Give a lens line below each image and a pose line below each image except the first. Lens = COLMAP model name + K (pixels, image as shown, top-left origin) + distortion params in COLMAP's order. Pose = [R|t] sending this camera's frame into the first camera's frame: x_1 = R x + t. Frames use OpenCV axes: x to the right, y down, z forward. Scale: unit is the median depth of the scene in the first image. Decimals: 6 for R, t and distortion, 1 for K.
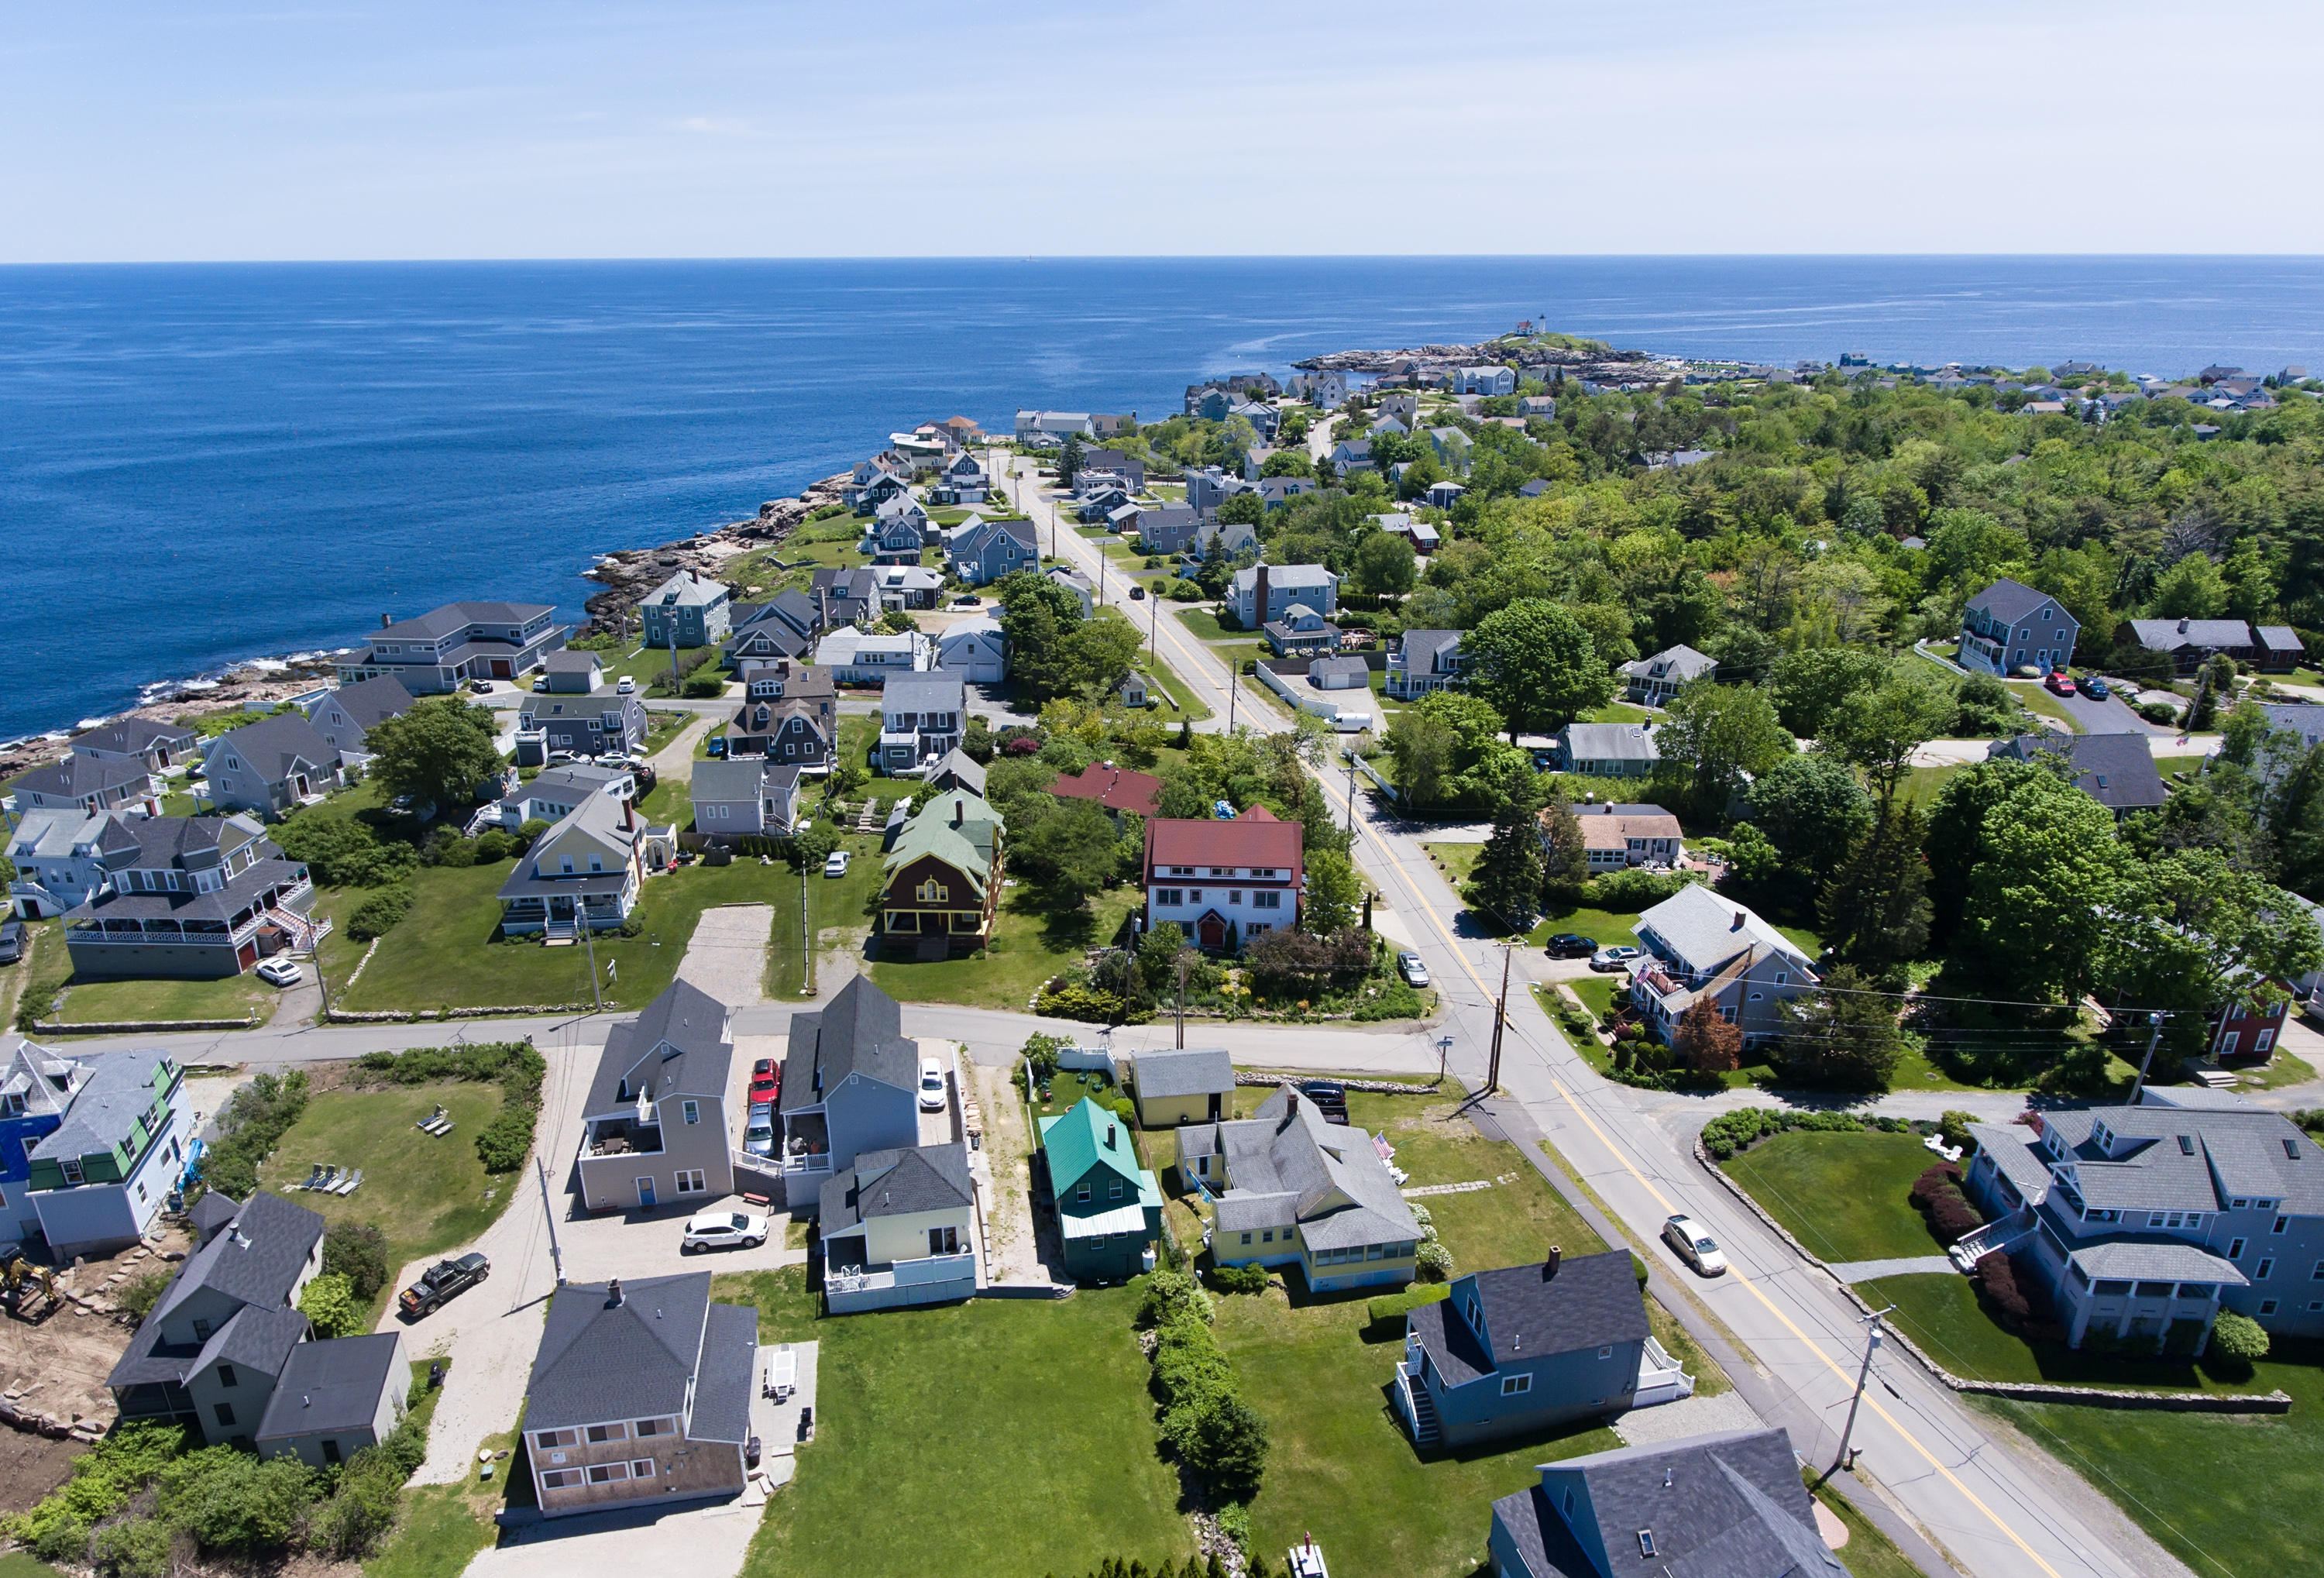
lens RADIAL K [[1415.1, 0, 1151.7], [0, 1415.1, 856.8], [0, 0, 1]] dist [-0.013887, 0.010706]
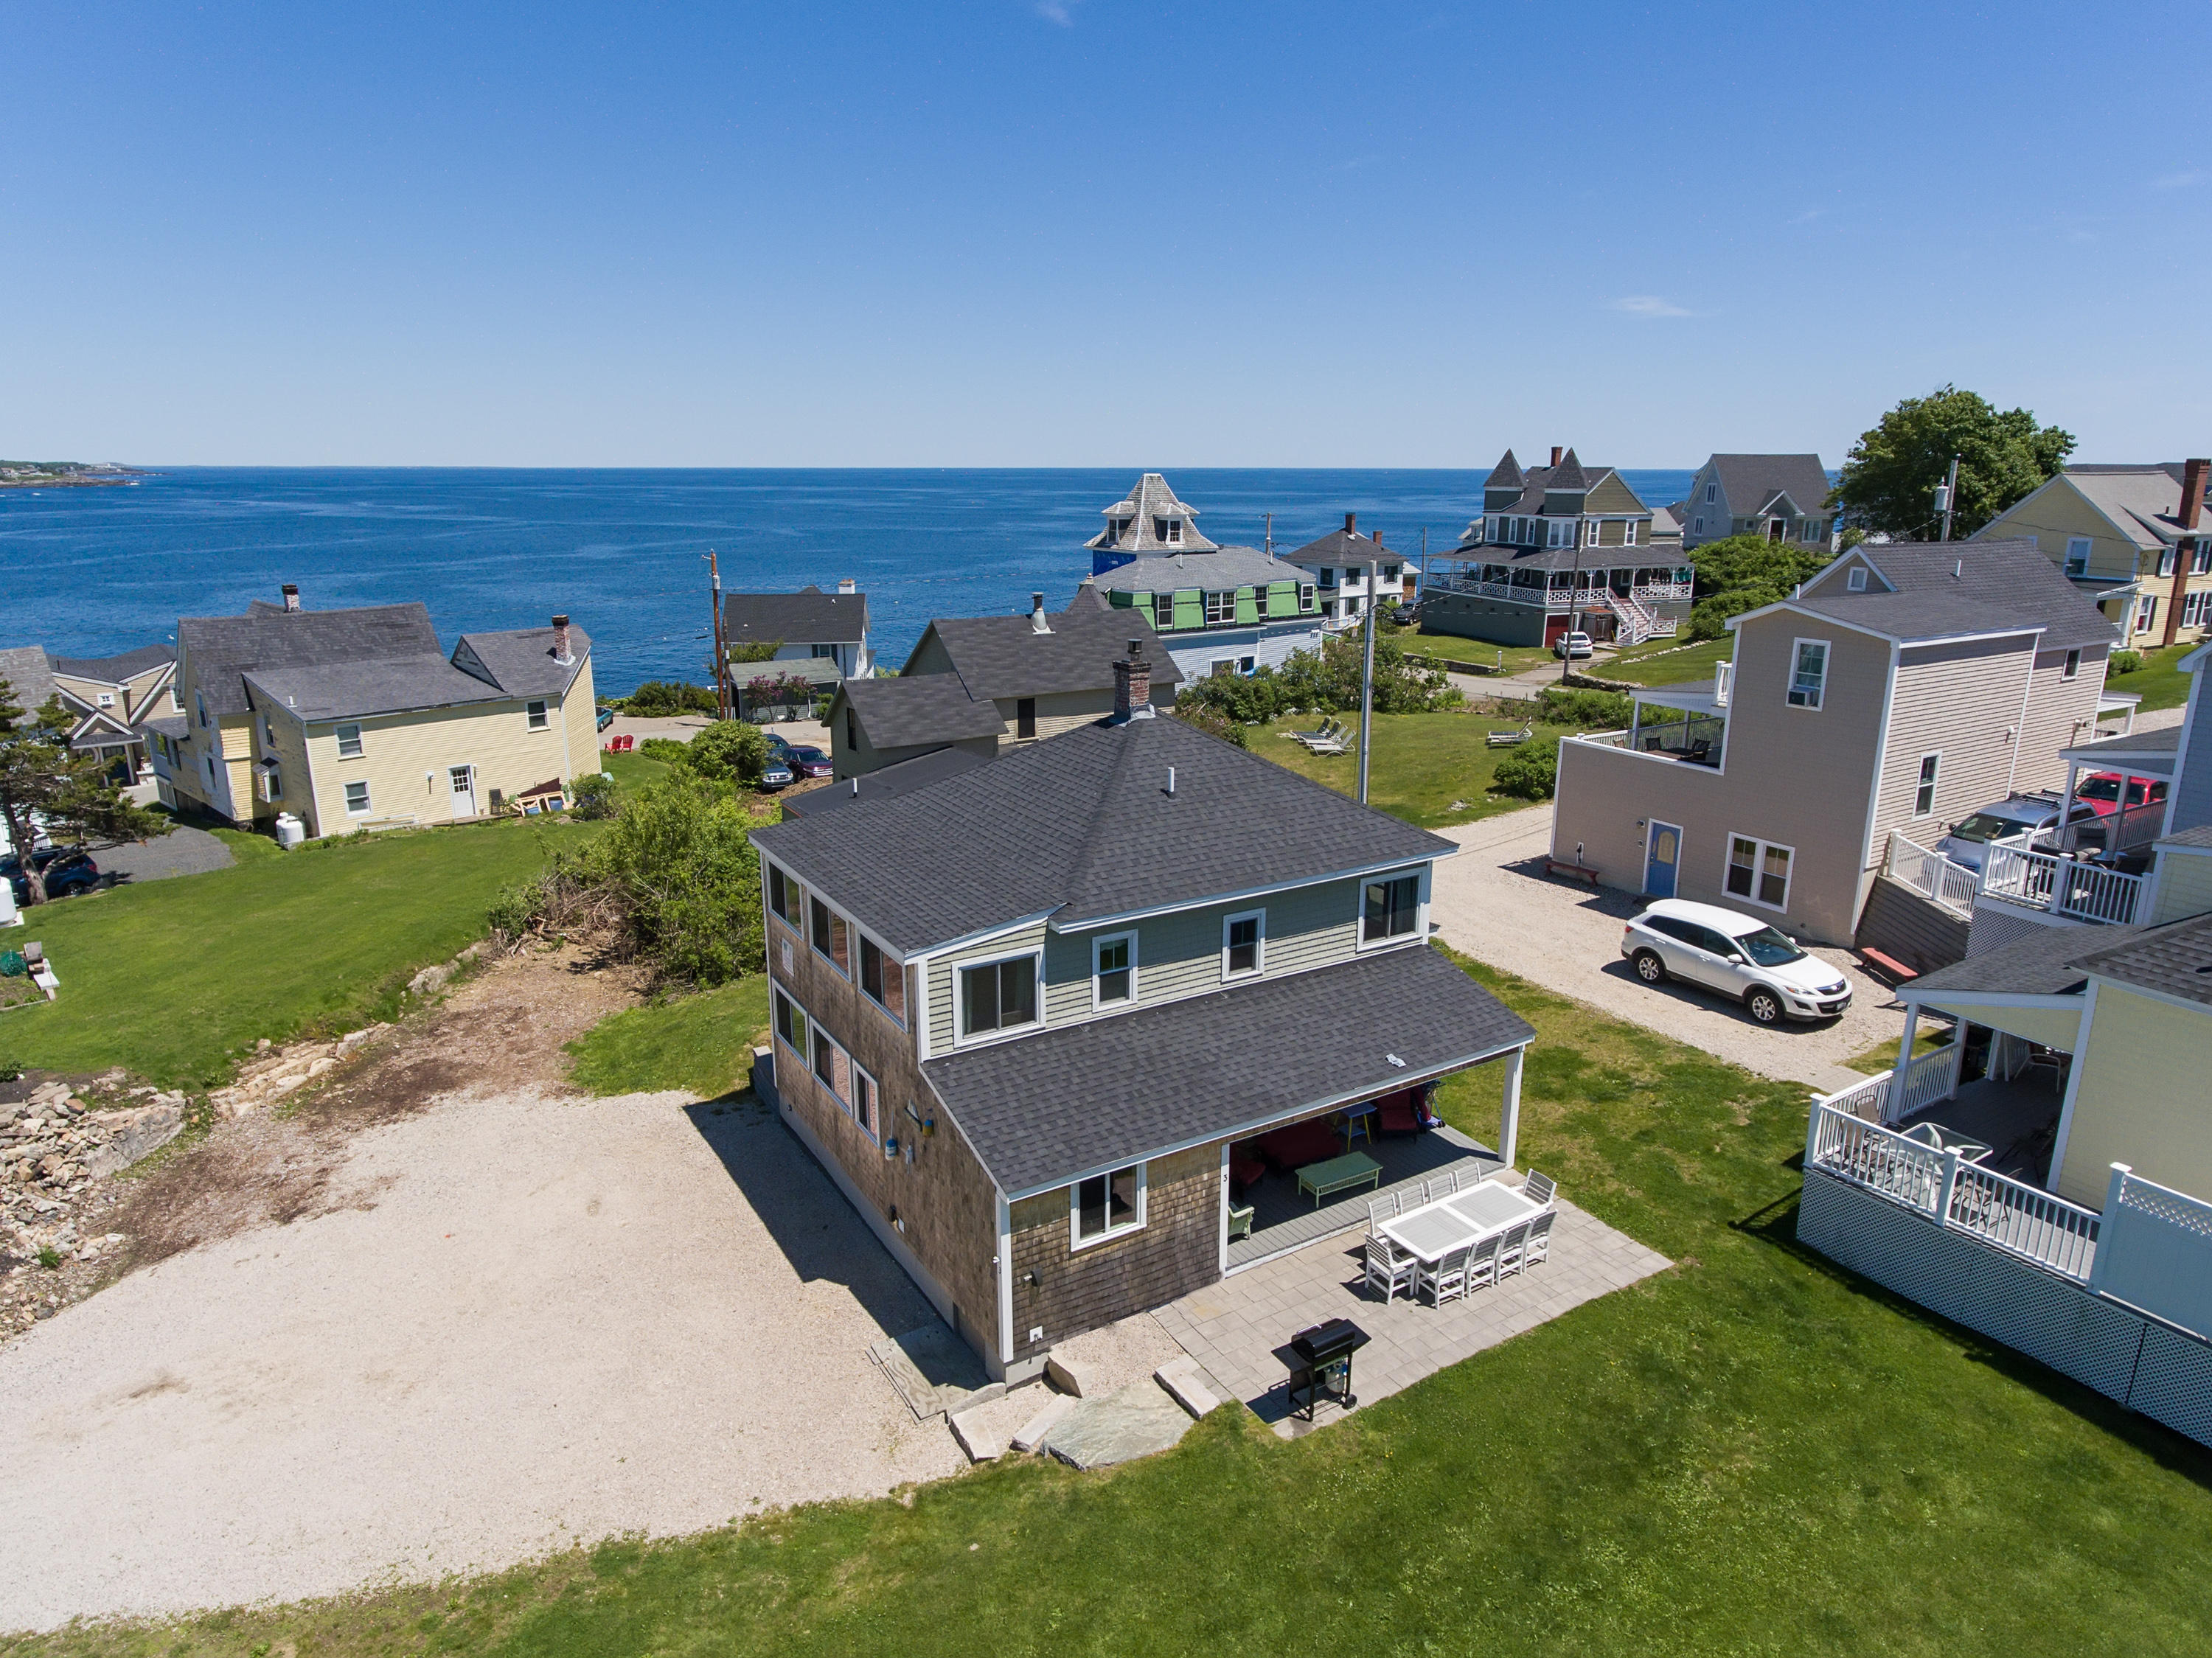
lens RADIAL K [[1352.0, 0, 1106.0], [0, 1352.0, 829.0], [0, 0, 1]] dist [-0.005191, 0.001121]
pose [[0.357239, 0.235804, -0.903757, -0.043289], [-0.360445, 0.927457, 0.099511, 0.191917], [0.861661, 0.290205, 0.416318, 0.532952]]
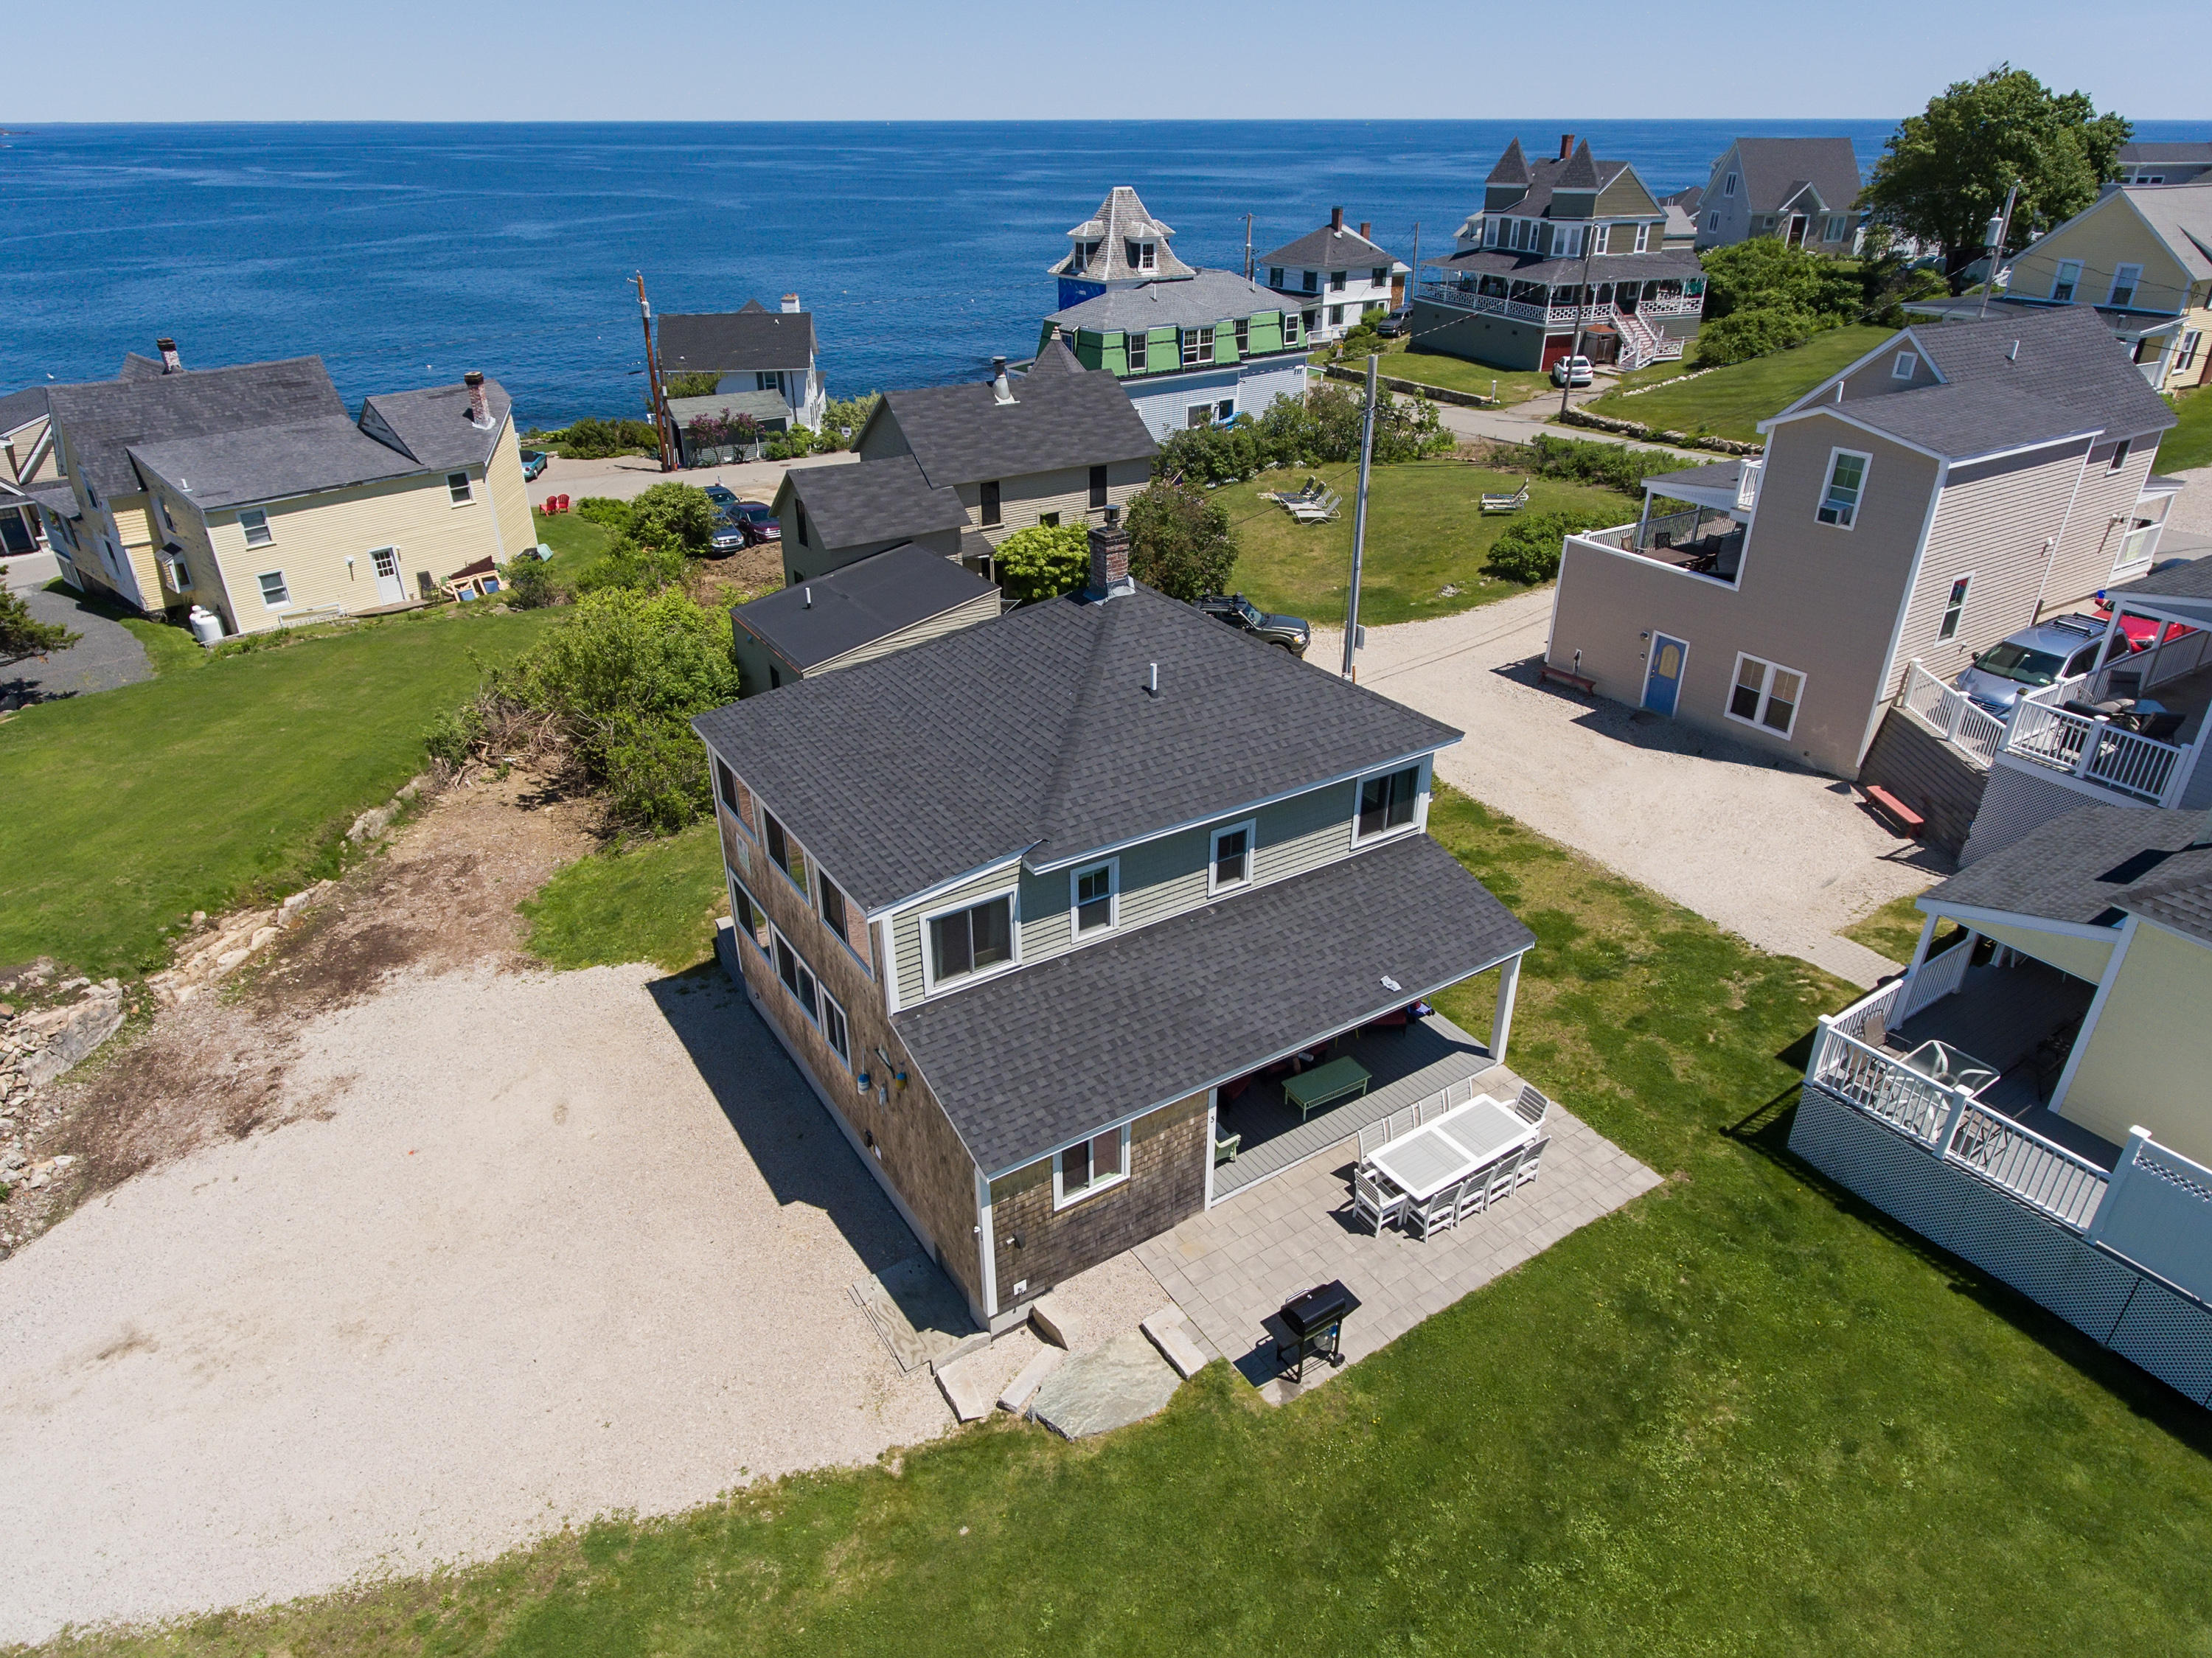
lens RADIAL K [[1352.0, 0, 1106.0], [0, 1352.0, 829.0], [0, 0, 1]] dist [-0.005191, 0.001121]
pose [[0.380024, 0.424772, -0.821676, -0.065920], [-0.354163, 0.887446, 0.294972, 0.169360], [0.854488, 0.178911, 0.487689, 0.532067]]
